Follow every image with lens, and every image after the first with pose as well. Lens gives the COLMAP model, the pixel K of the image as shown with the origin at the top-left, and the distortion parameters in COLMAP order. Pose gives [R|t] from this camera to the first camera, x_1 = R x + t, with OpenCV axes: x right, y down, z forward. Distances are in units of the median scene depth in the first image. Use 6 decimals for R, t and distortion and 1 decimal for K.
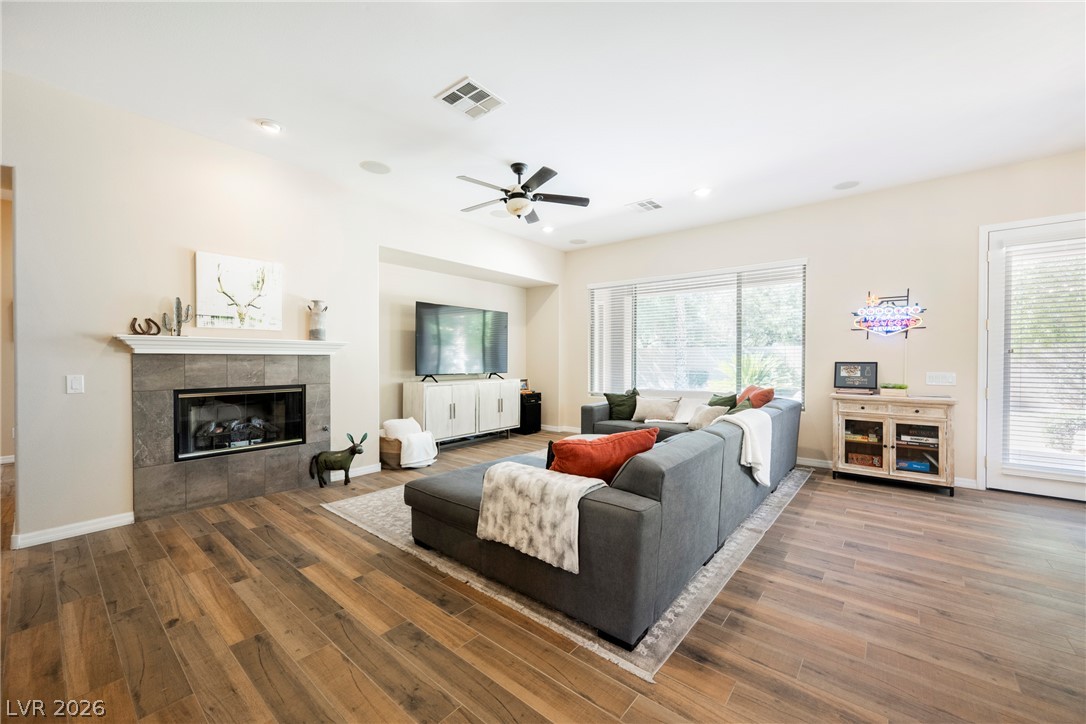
lens RADIAL K [[425.2, 0, 542.0], [0, 425.2, 362.5], [0, 0, 1]] dist [-0.003039, 0.000229]
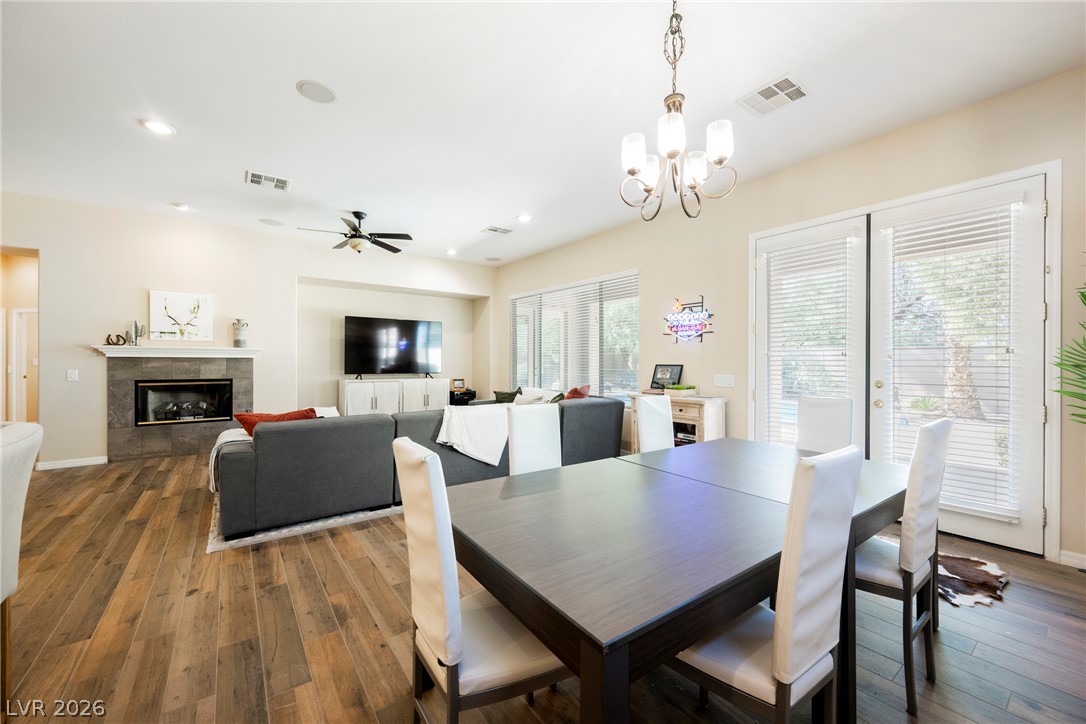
lens RADIAL K [[425.2, 0, 544.2], [0, 425.2, 362.2], [0, 0, 1]] dist [-0.003039, 0.000229]
pose [[0.971870, 0.002895, -0.235501, 0.885307], [-0.004584, 0.999968, -0.006626, 0.001872], [0.235474, 0.007519, 0.971852, -0.145319]]
